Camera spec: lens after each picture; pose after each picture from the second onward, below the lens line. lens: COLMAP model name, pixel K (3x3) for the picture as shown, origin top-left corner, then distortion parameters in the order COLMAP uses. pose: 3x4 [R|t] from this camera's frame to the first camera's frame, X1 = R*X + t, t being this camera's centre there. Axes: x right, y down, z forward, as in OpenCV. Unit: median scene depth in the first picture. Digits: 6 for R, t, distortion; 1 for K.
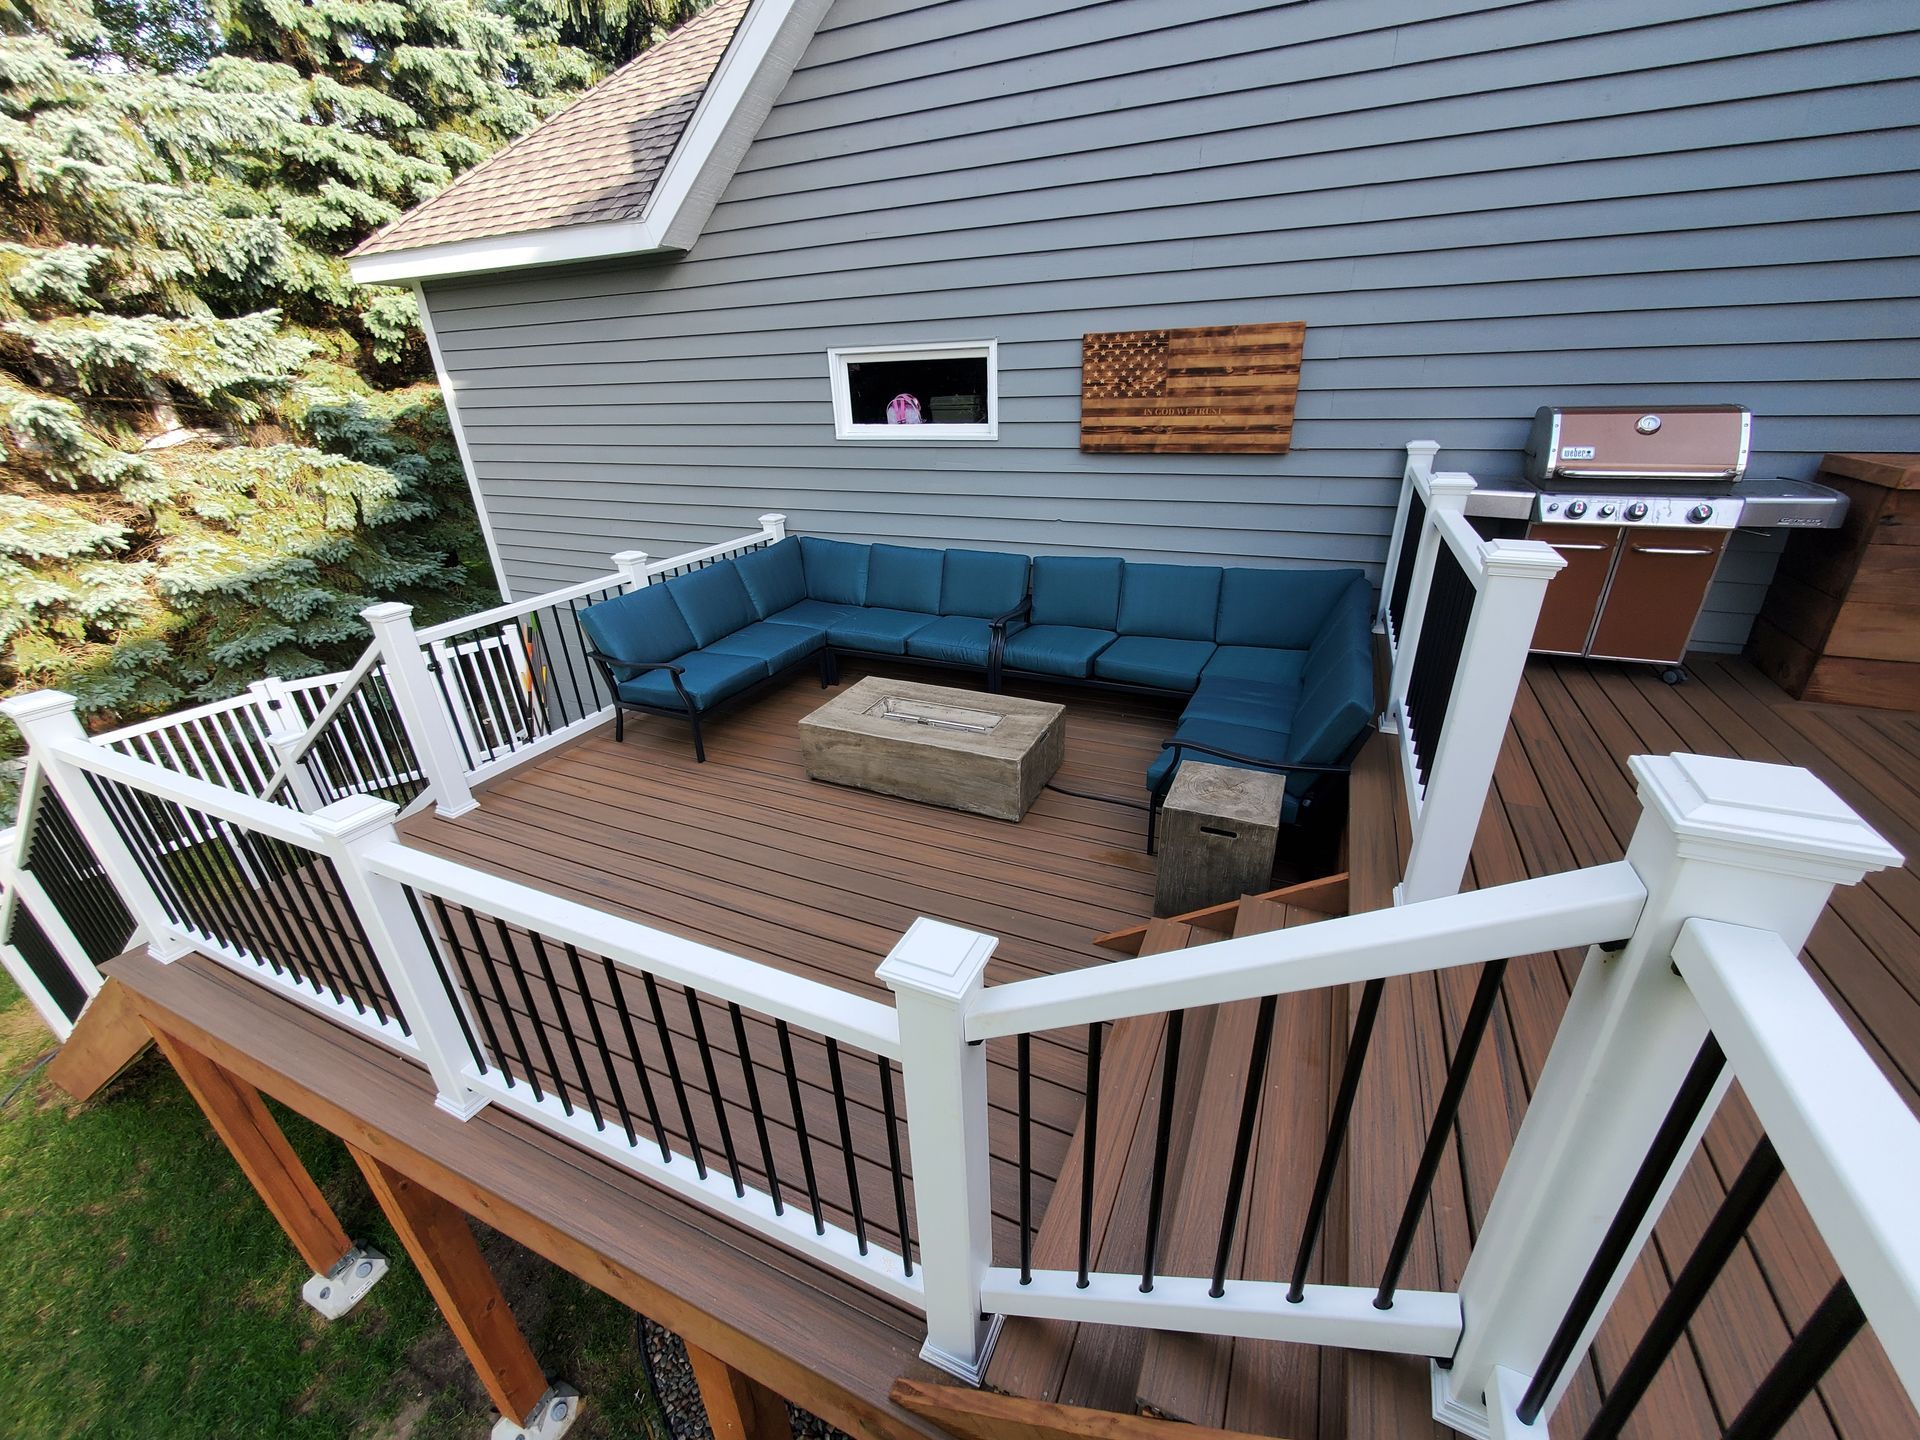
lens RADIAL K [[764.1, 0, 974.9], [0, 764.1, 724.4], [0, 0, 1]] dist [-0.001871, -0.000091]
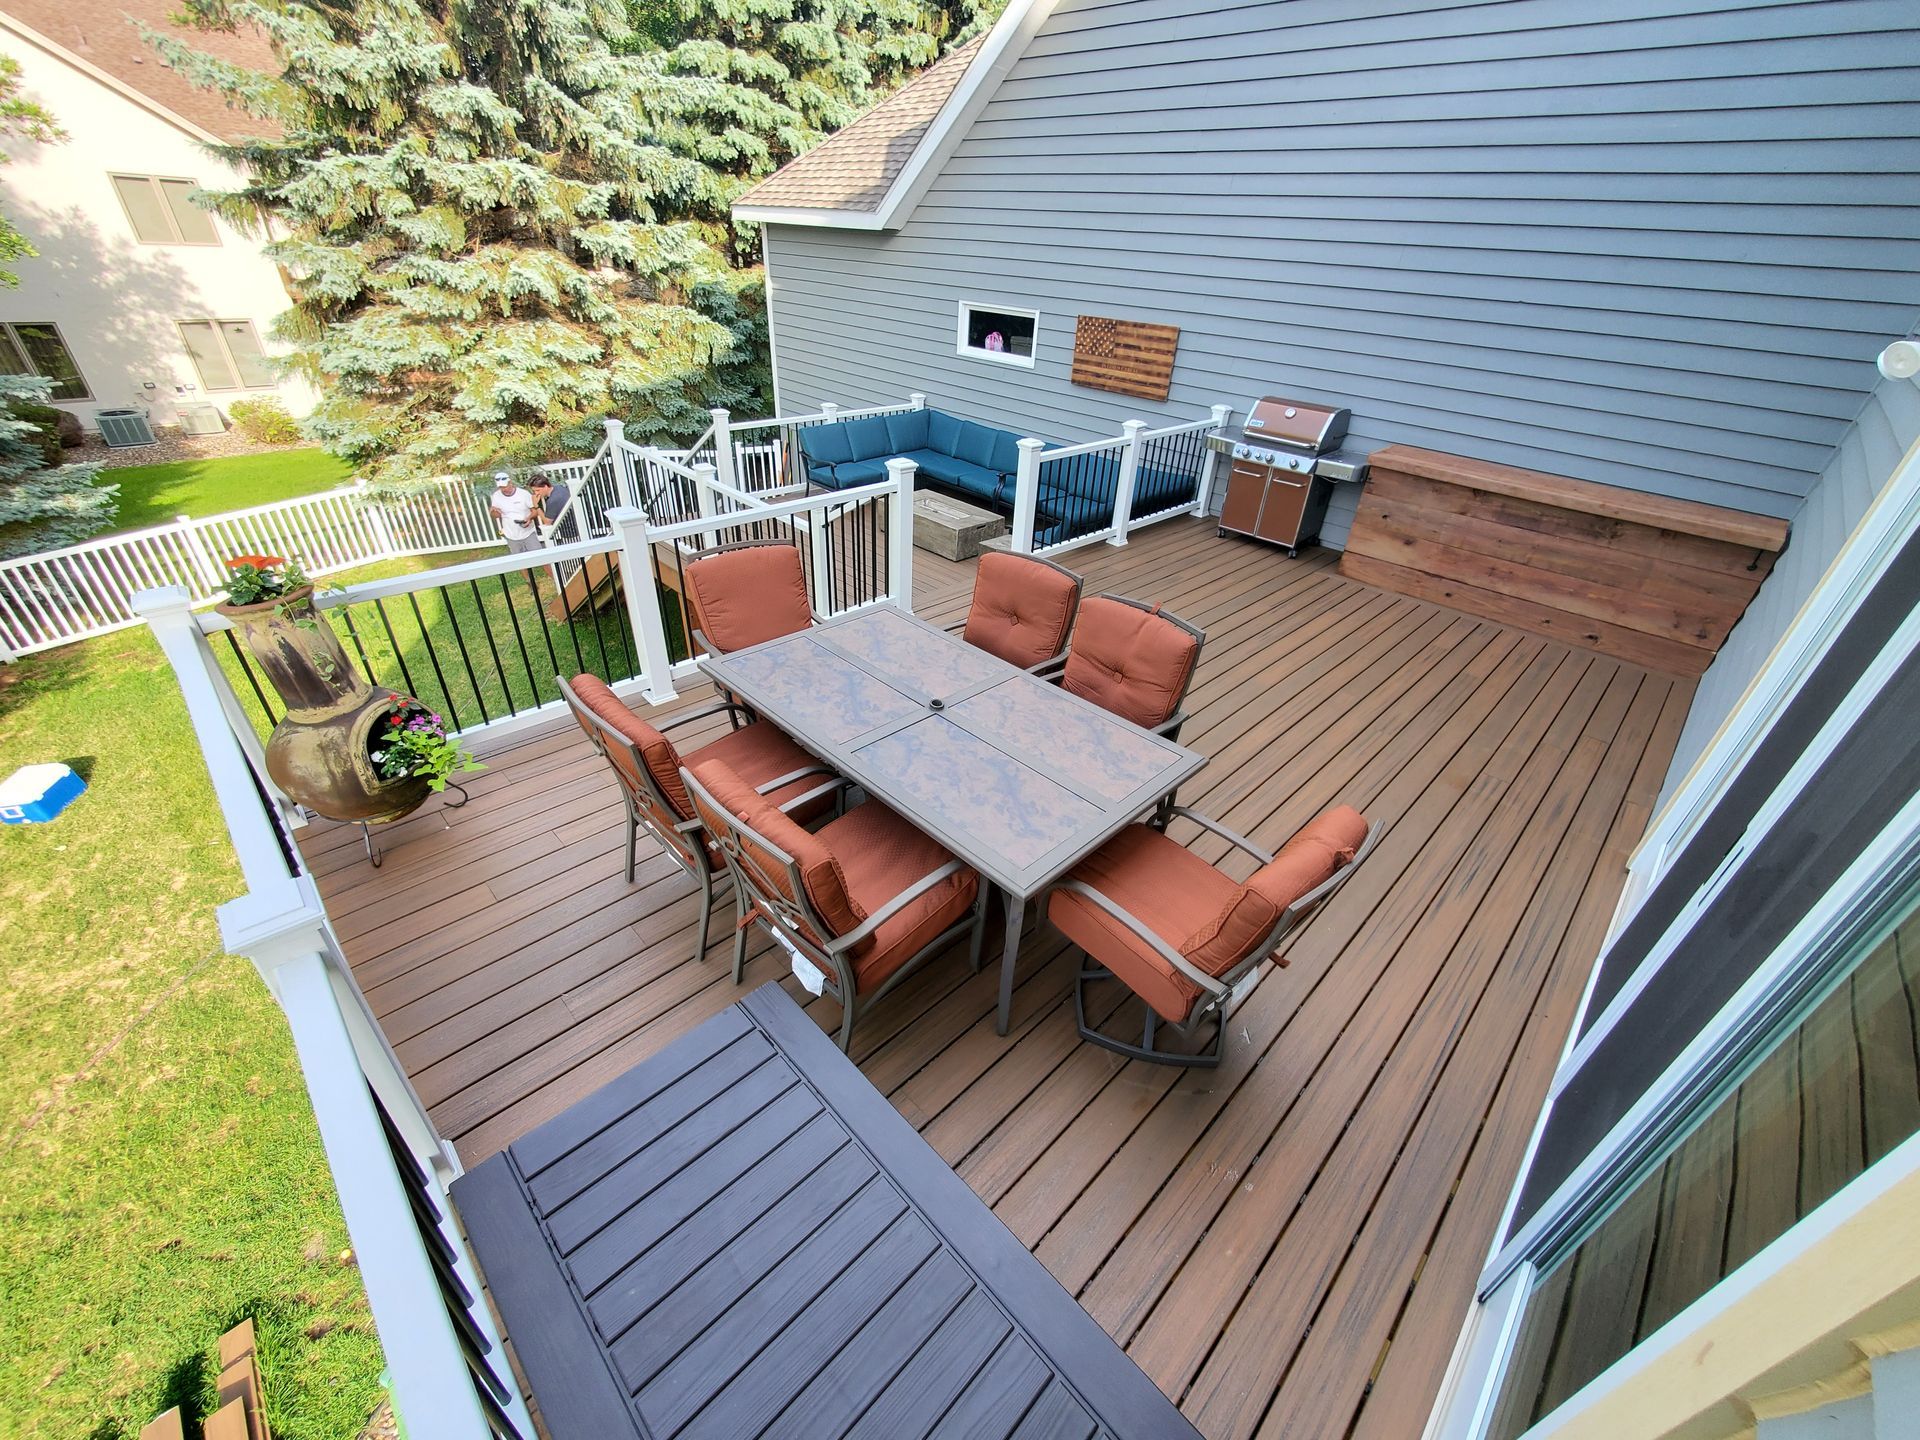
lens RADIAL K [[764.1, 0, 974.9], [0, 764.1, 724.4], [0, 0, 1]] dist [-0.001871, -0.000091]
pose [[0.930721, 0.259225, -0.257994, 0.528216], [-0.223515, 0.961517, 0.159768, 0.144821], [0.289482, -0.091034, 0.952845, -0.711822]]
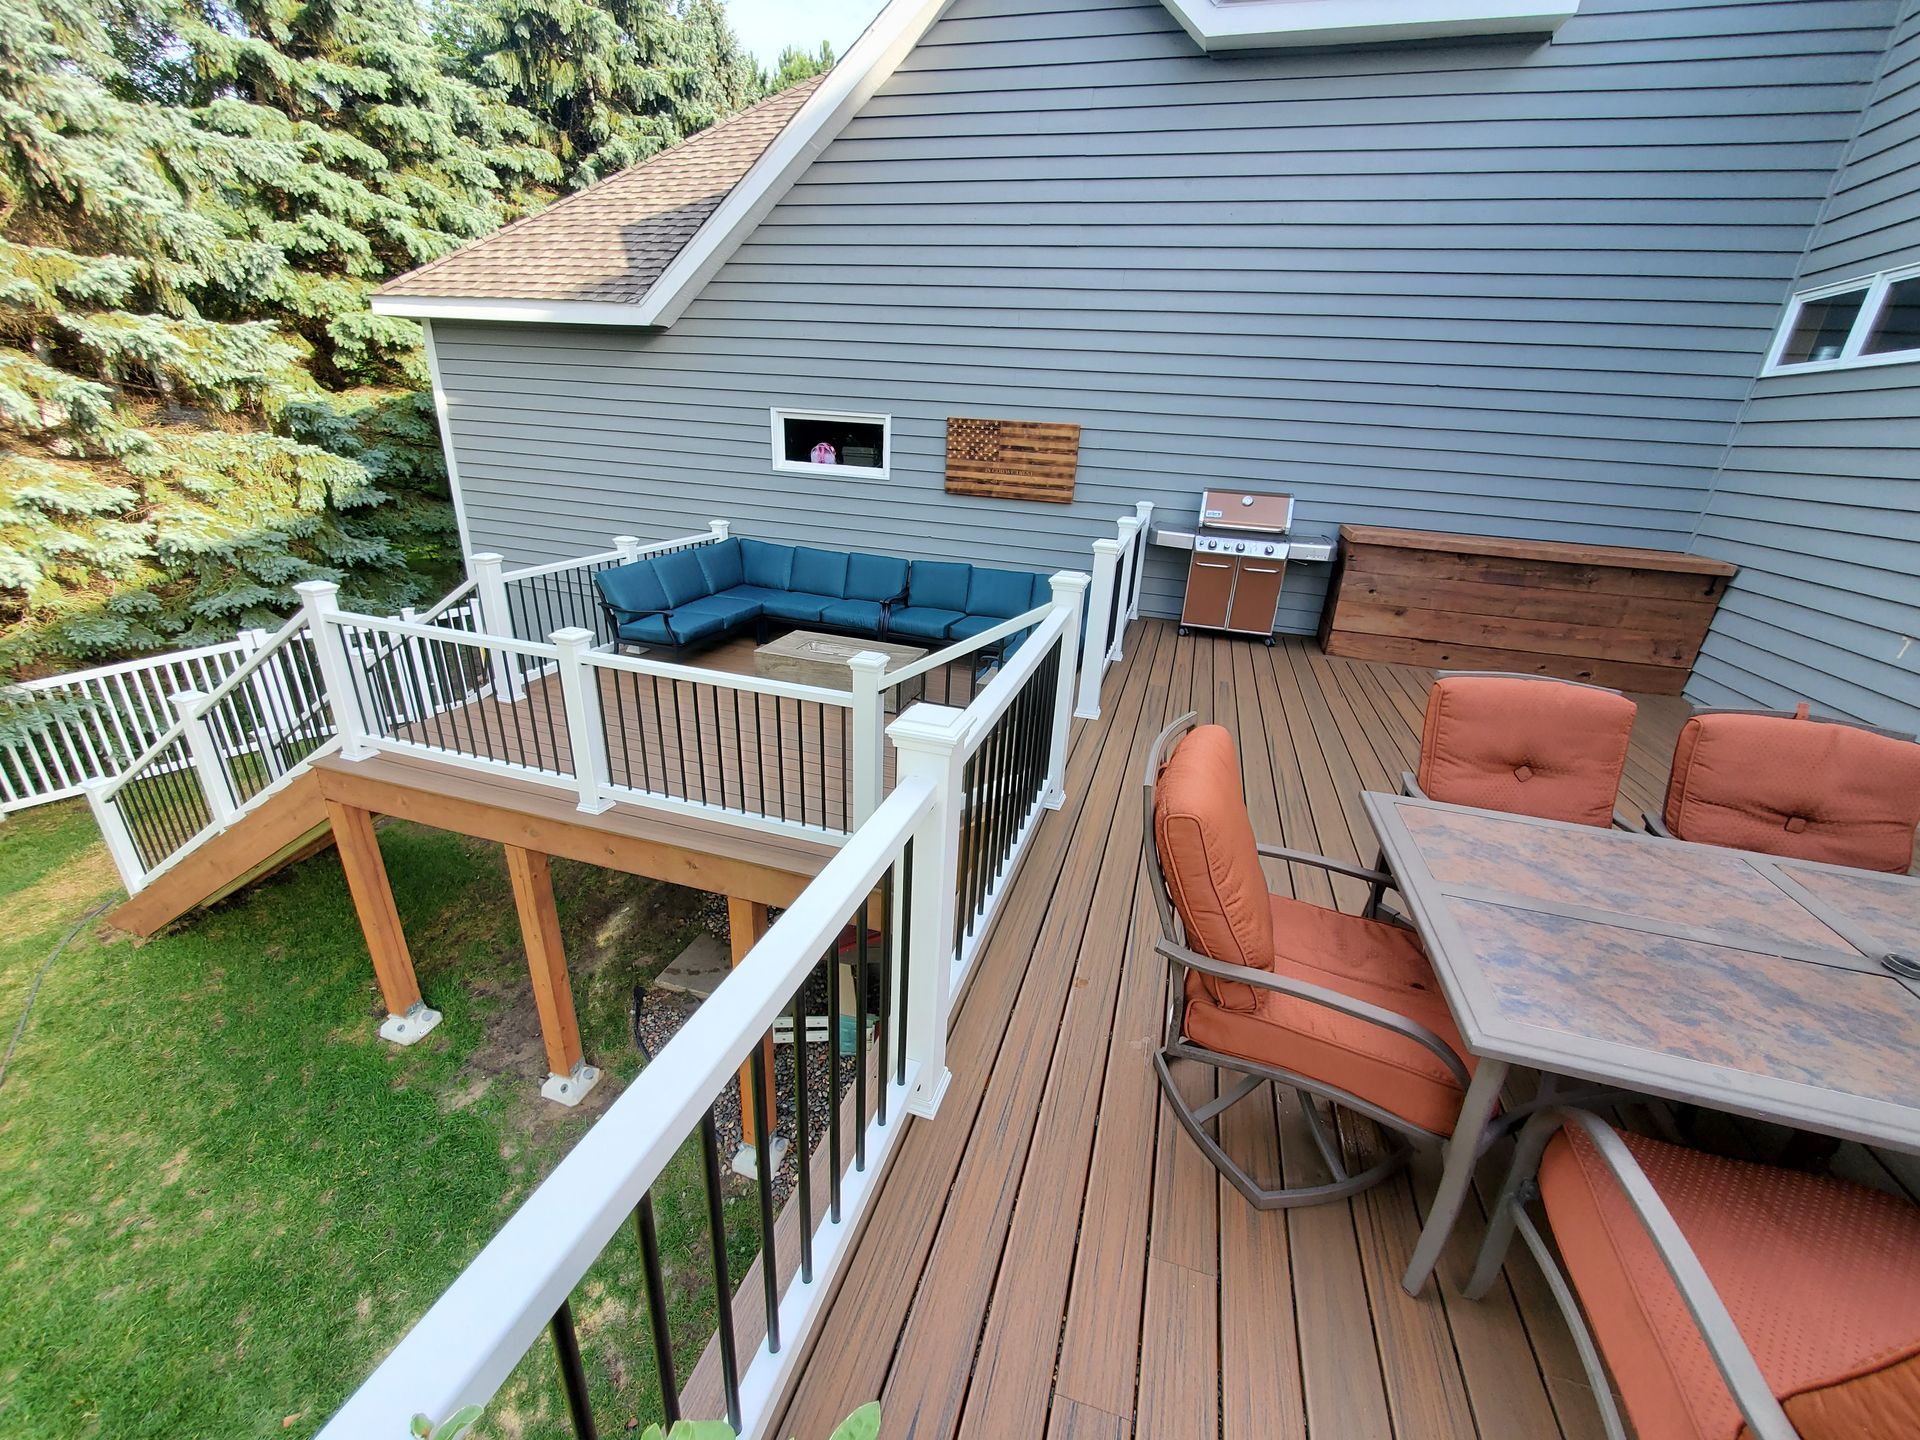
lens RADIAL K [[764.1, 0, 974.9], [0, 764.1, 724.4], [0, 0, 1]] dist [-0.001871, -0.000091]
pose [[0.987060, 0.031323, 0.157260, -0.022859], [-0.023608, 0.998435, -0.050693, 0.158456], [-0.158602, 0.046325, 0.986255, -0.429633]]
